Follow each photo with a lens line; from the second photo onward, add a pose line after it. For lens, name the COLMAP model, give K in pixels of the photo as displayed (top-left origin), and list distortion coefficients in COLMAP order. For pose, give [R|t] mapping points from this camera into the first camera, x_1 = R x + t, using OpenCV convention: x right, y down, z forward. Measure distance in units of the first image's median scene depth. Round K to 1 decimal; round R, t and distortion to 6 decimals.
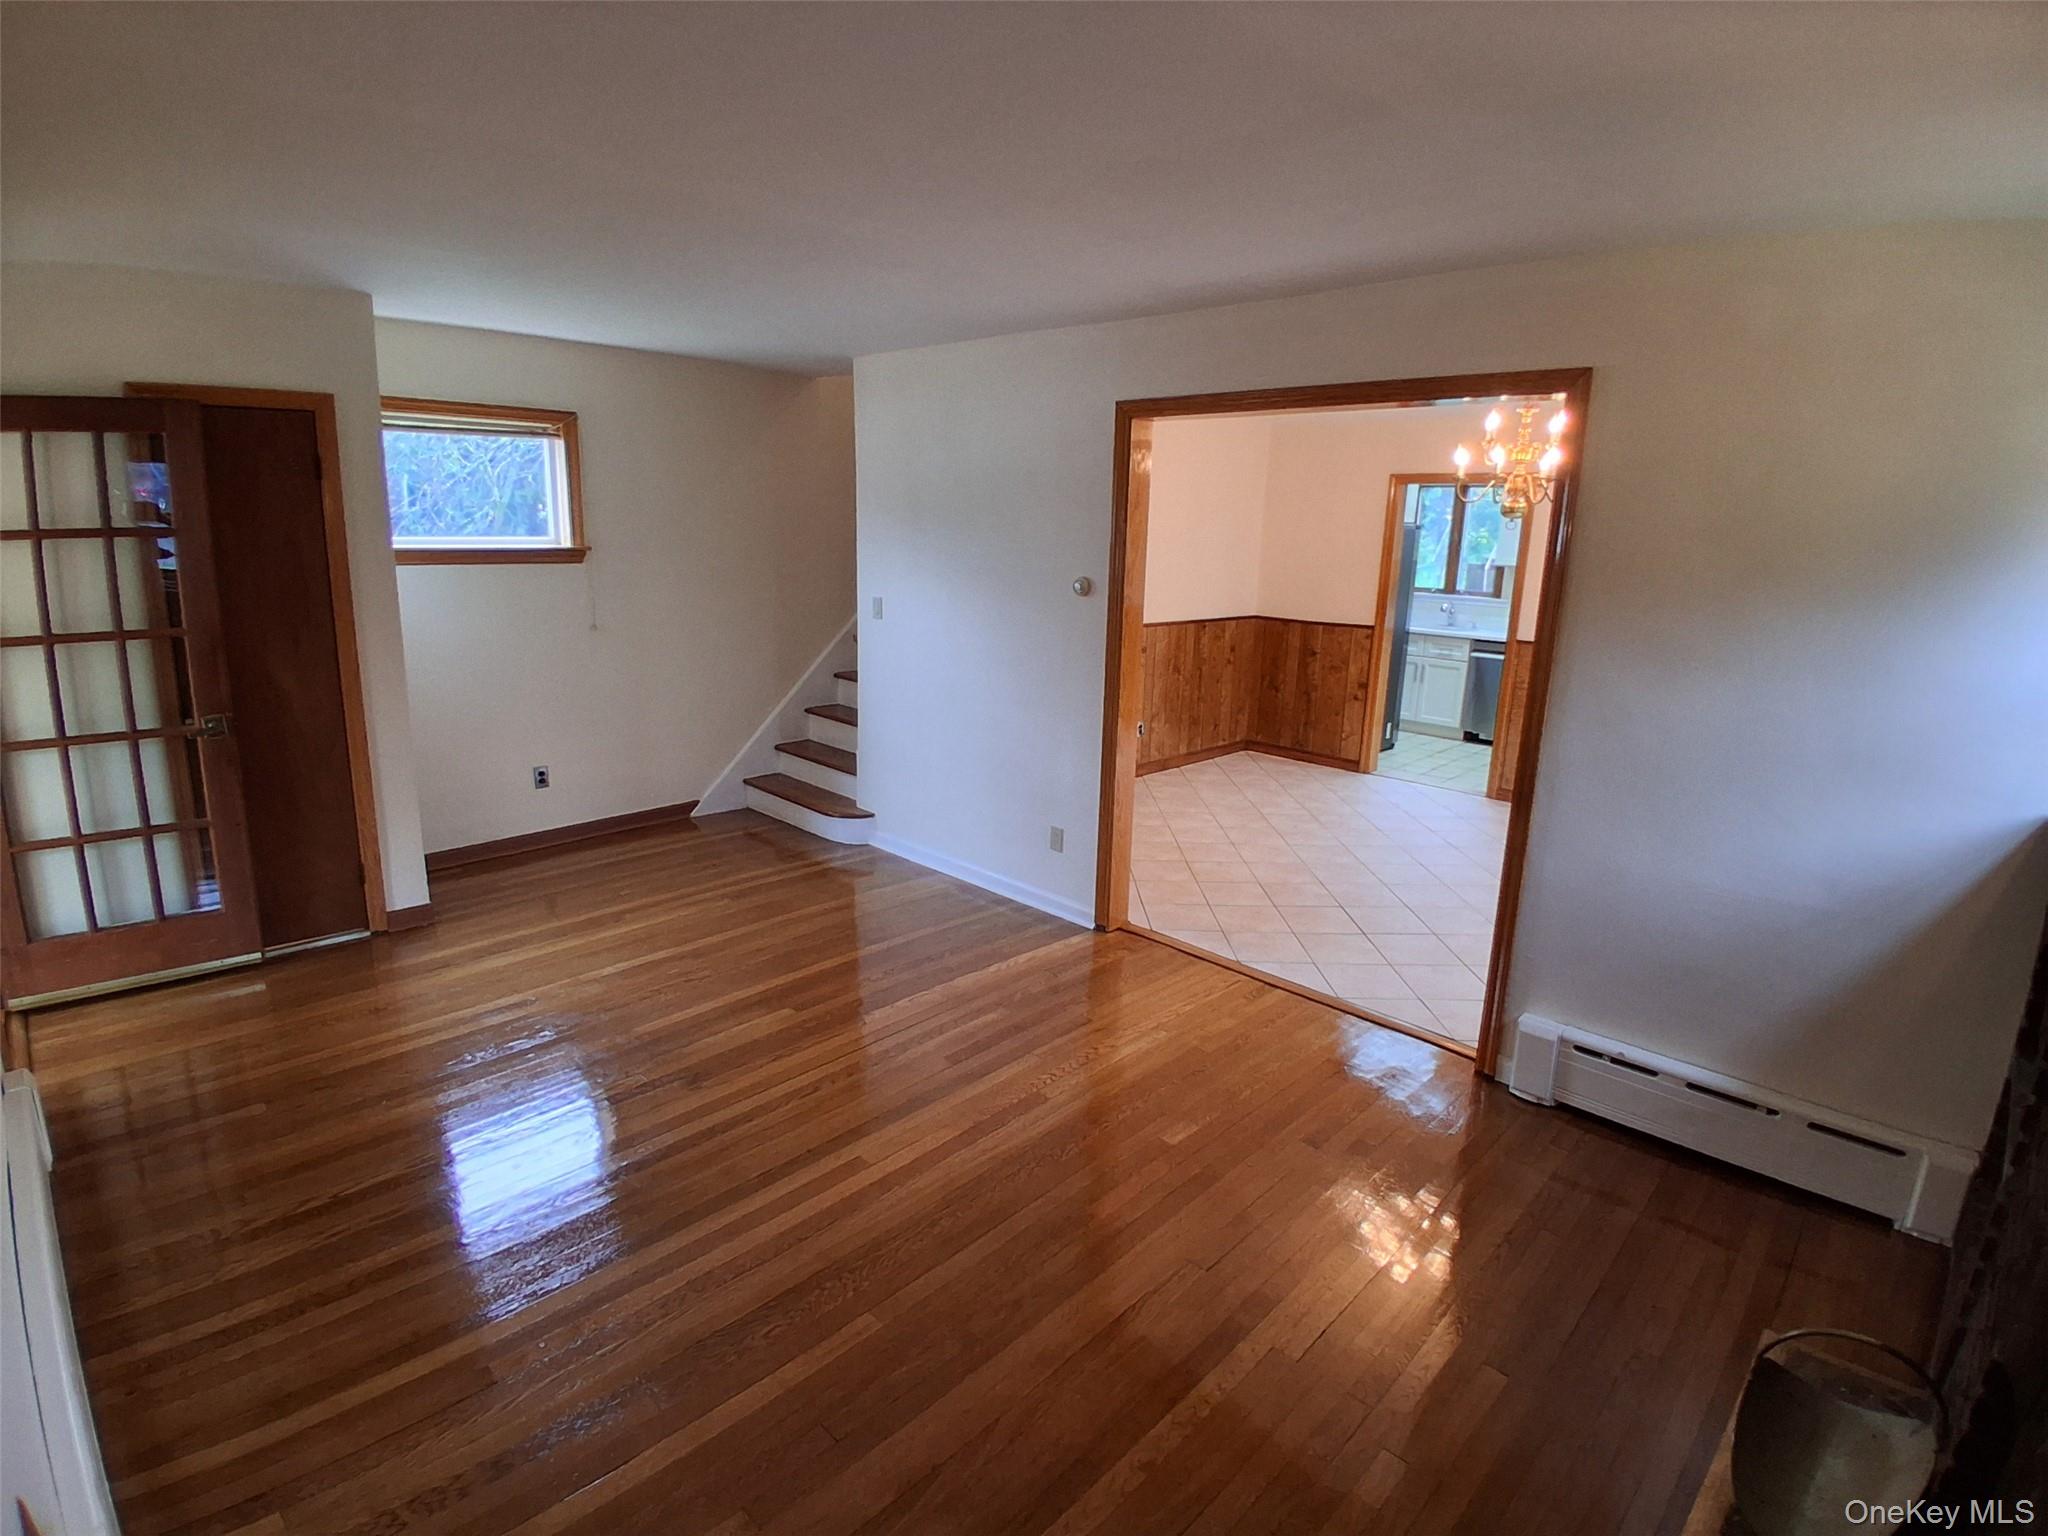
lens RADIAL K [[1025.2, 0, 1031.0], [0, 1025.2, 751.2], [0, 0, 1]] dist [-0.017215, -0.025232]
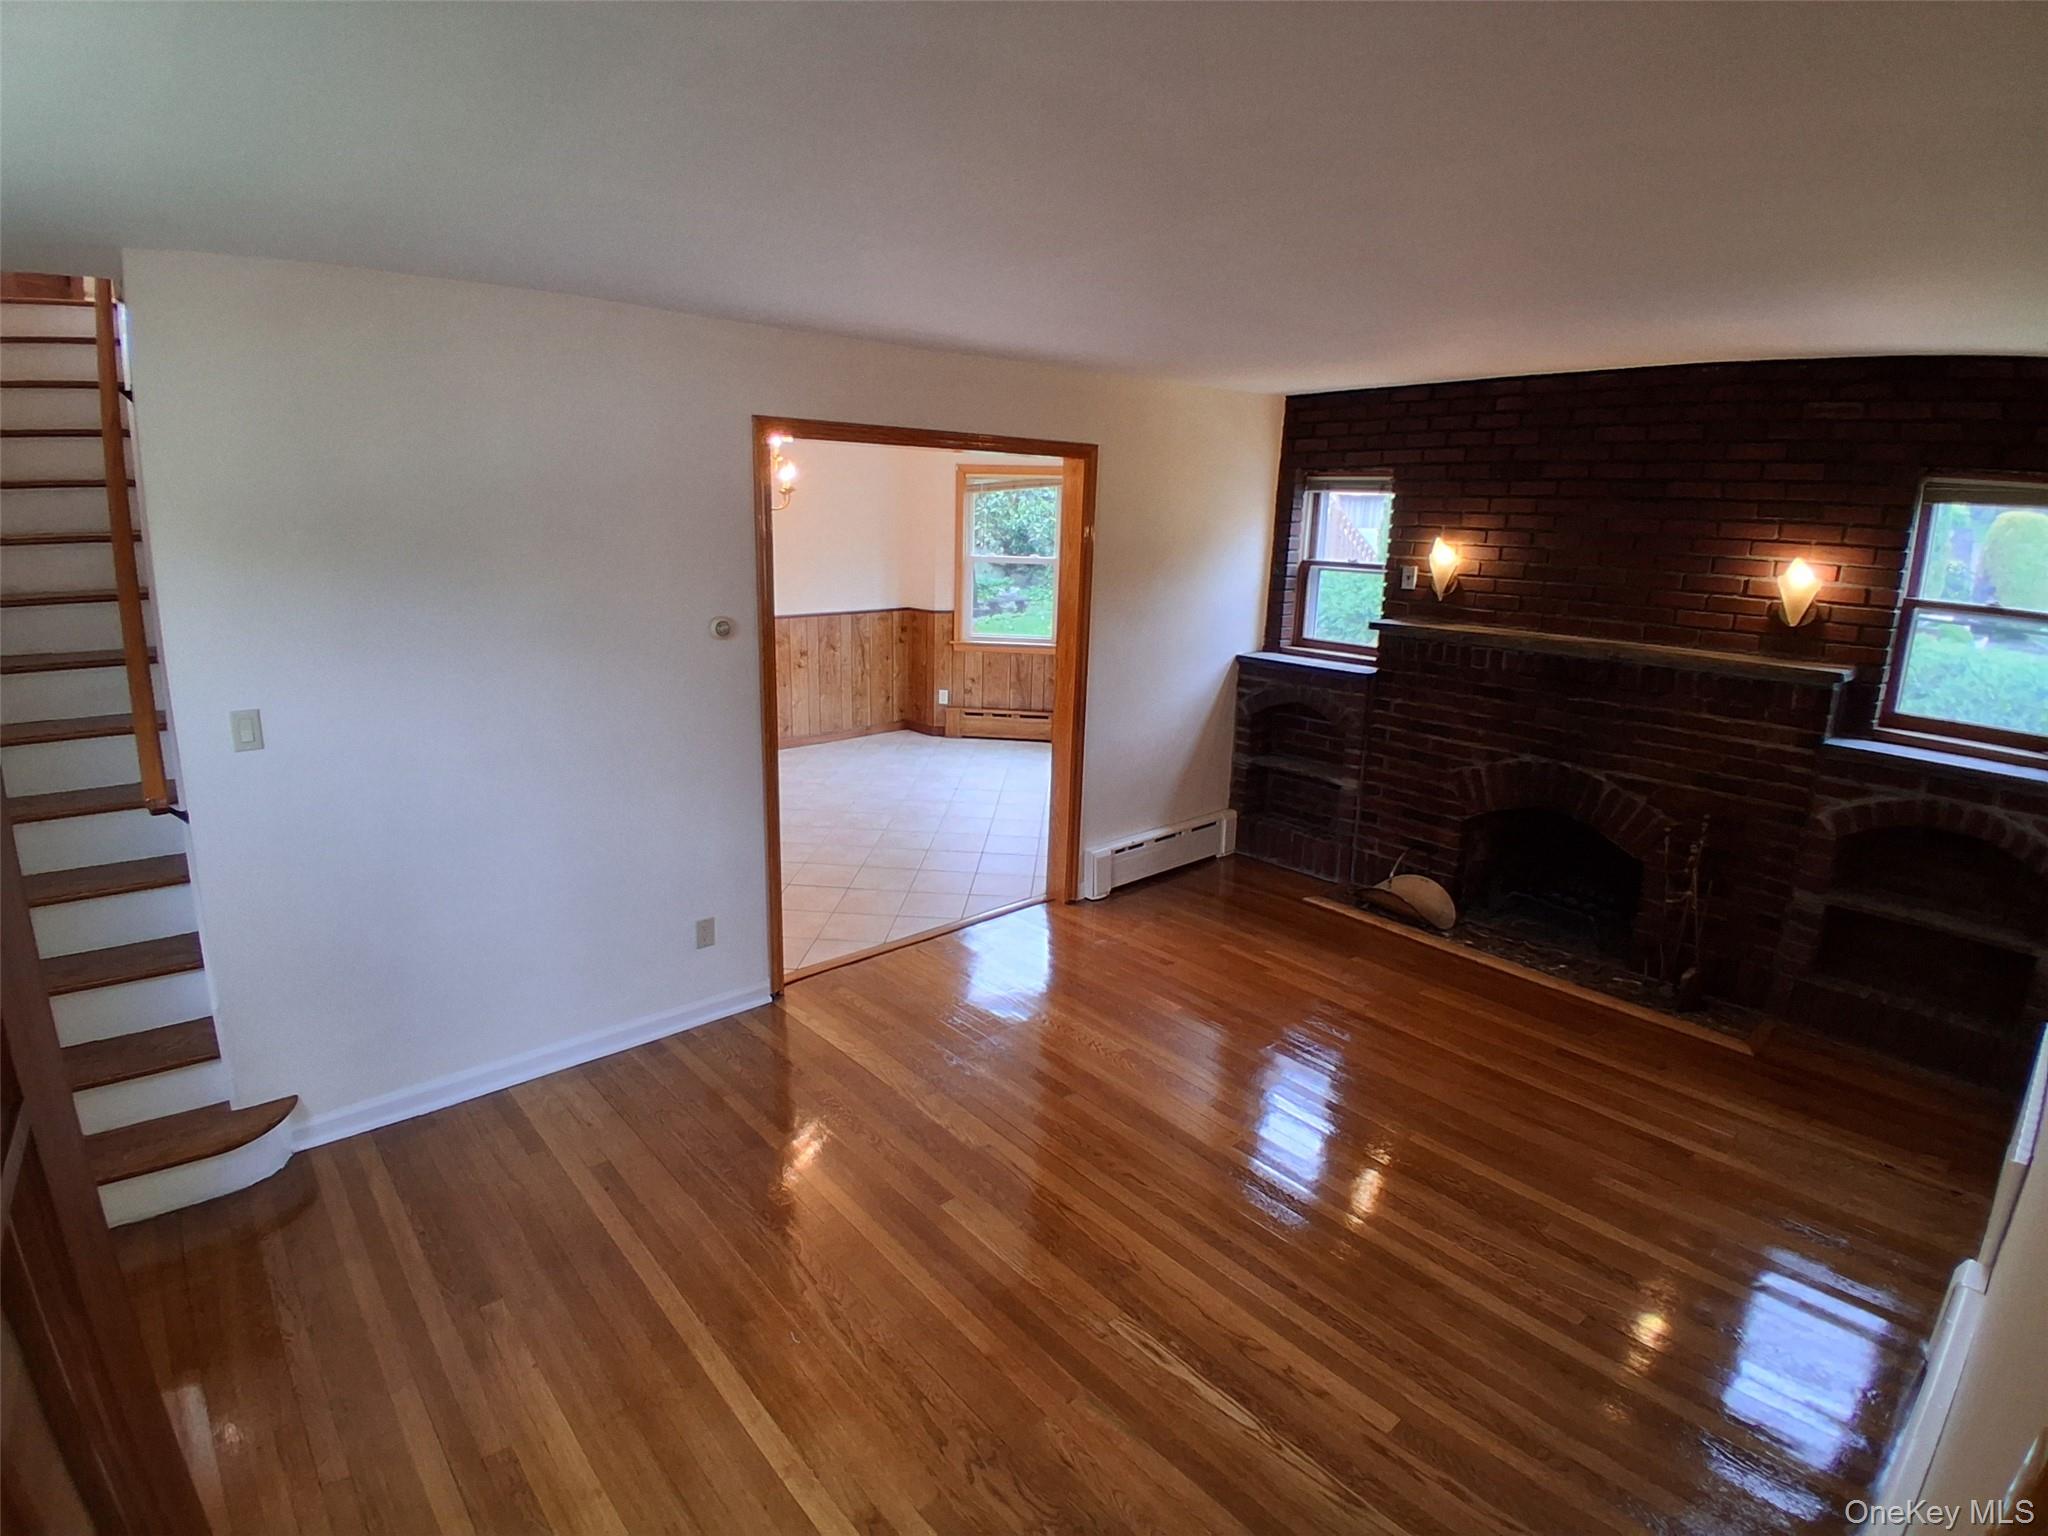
lens RADIAL K [[1025.2, 0, 990.9], [0, 1025.2, 762.7], [0, 0, 1]] dist [-0.017215, -0.025232]
pose [[0.093970, -0.270683, 0.958071, -0.825587], [0.193717, 0.948908, 0.249094, -0.240661], [-0.976547, 0.162187, 0.141605, 0.736826]]
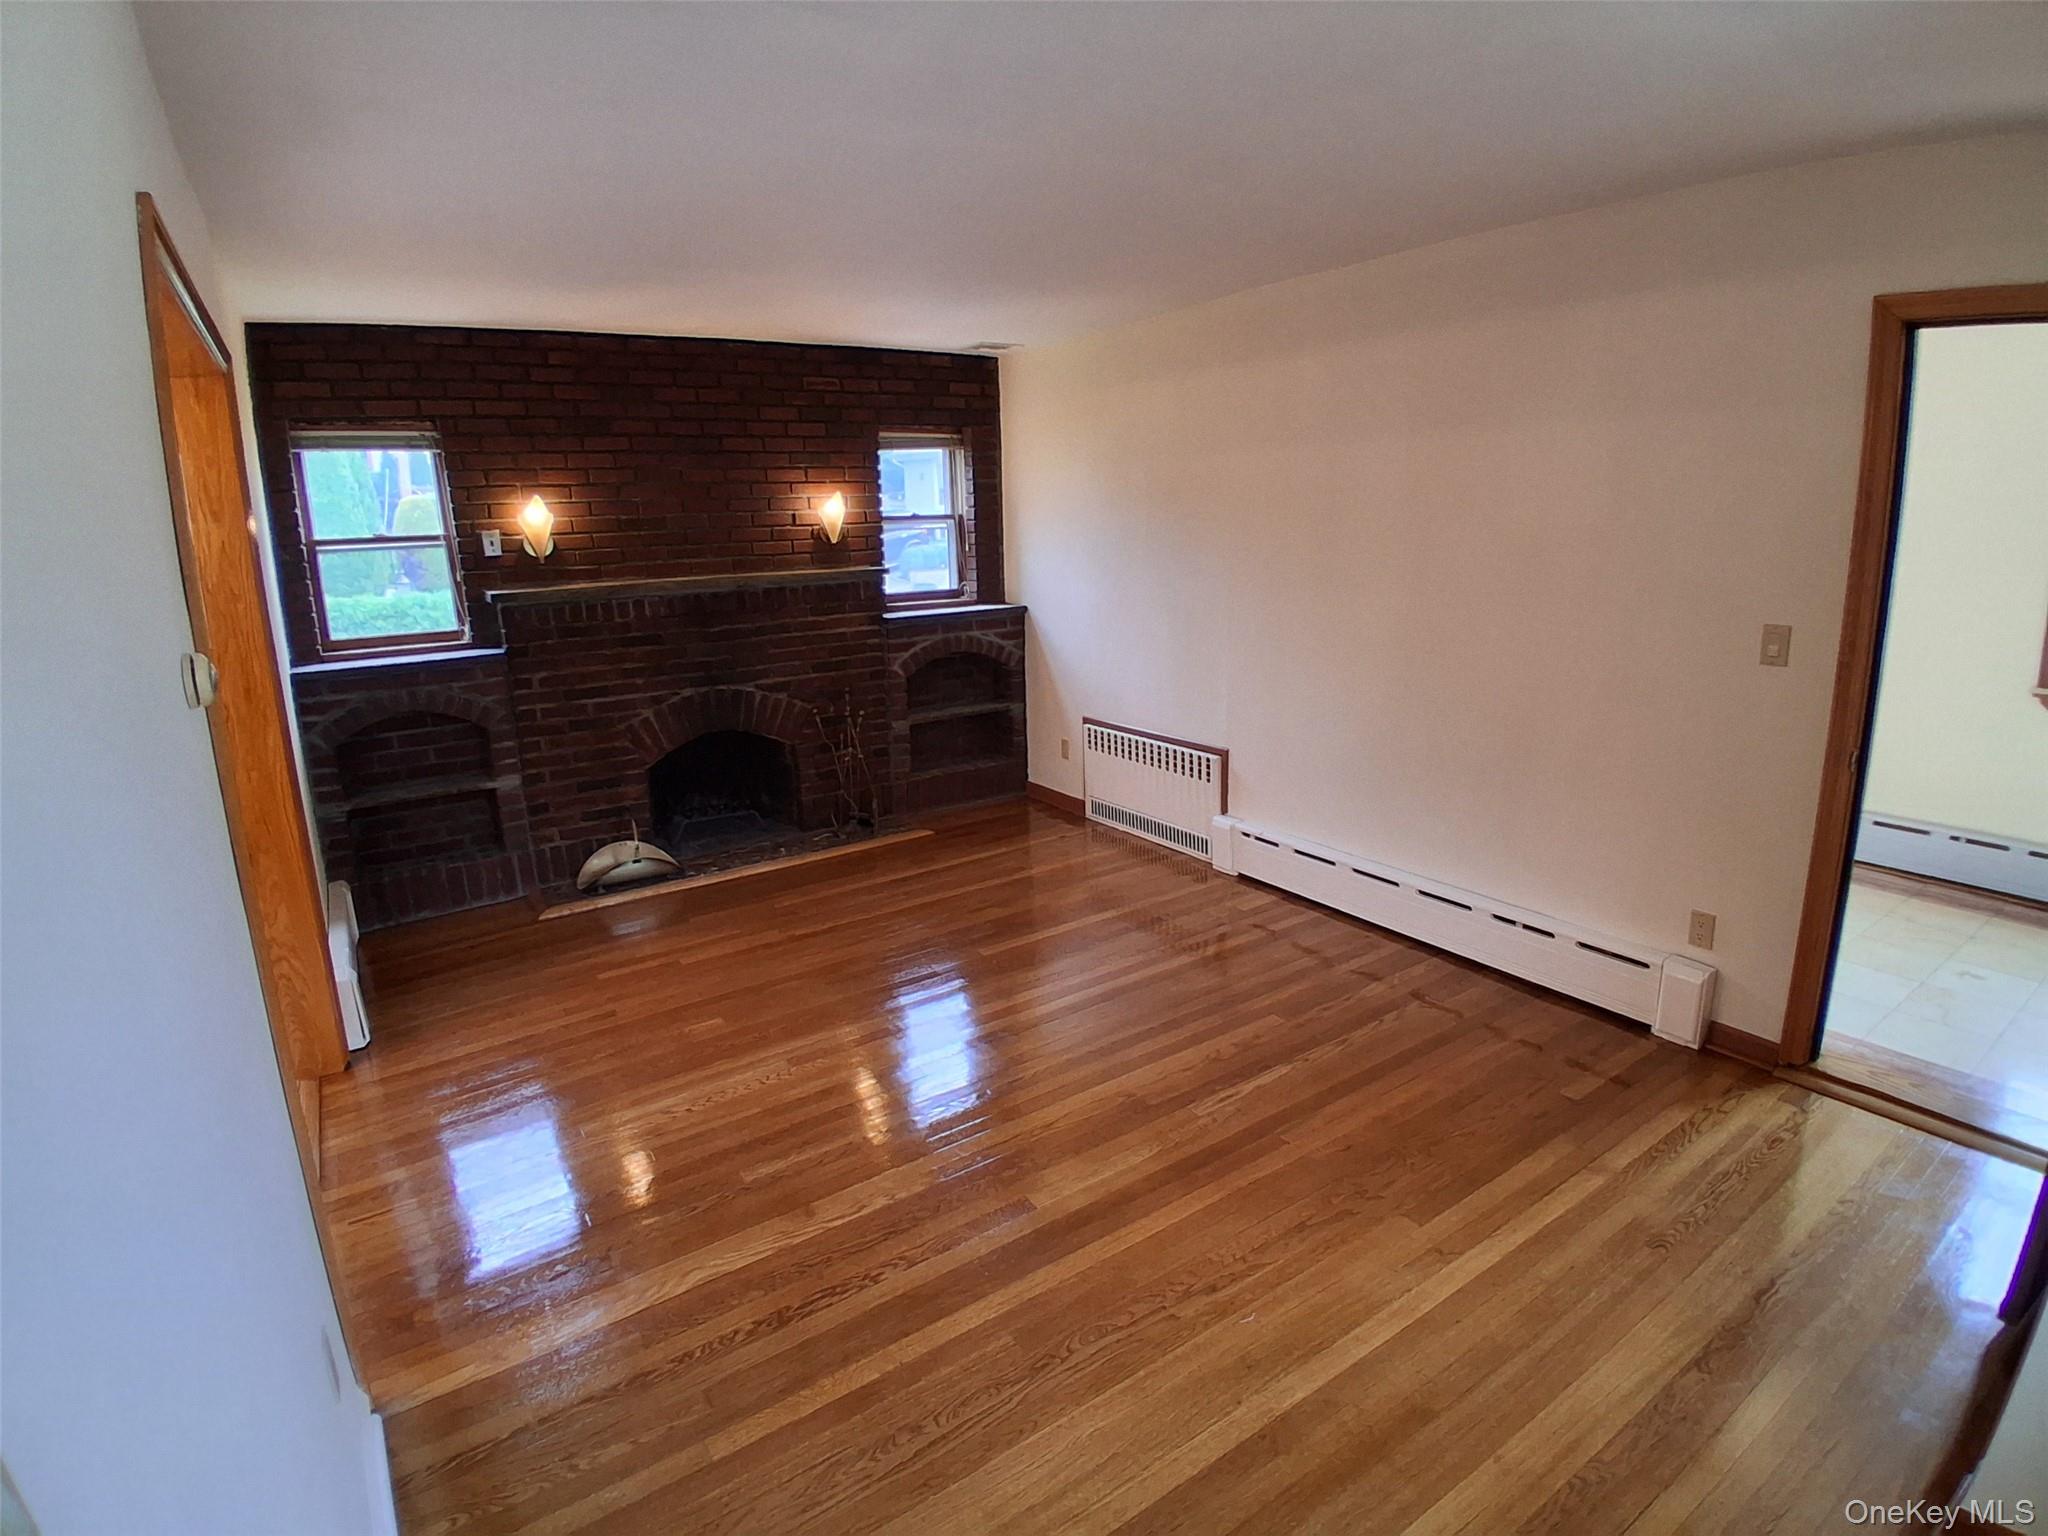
lens RADIAL K [[1025.2, 0, 1016.7], [0, 1025.2, 771.0], [0, 0, 1]] dist [-0.017215, -0.025232]
pose [[-0.980405, -0.052108, 0.189978, -0.305888], [0.038677, 0.894694, 0.445002, -0.300198], [-0.193160, 0.443629, -0.875147, 1.376374]]
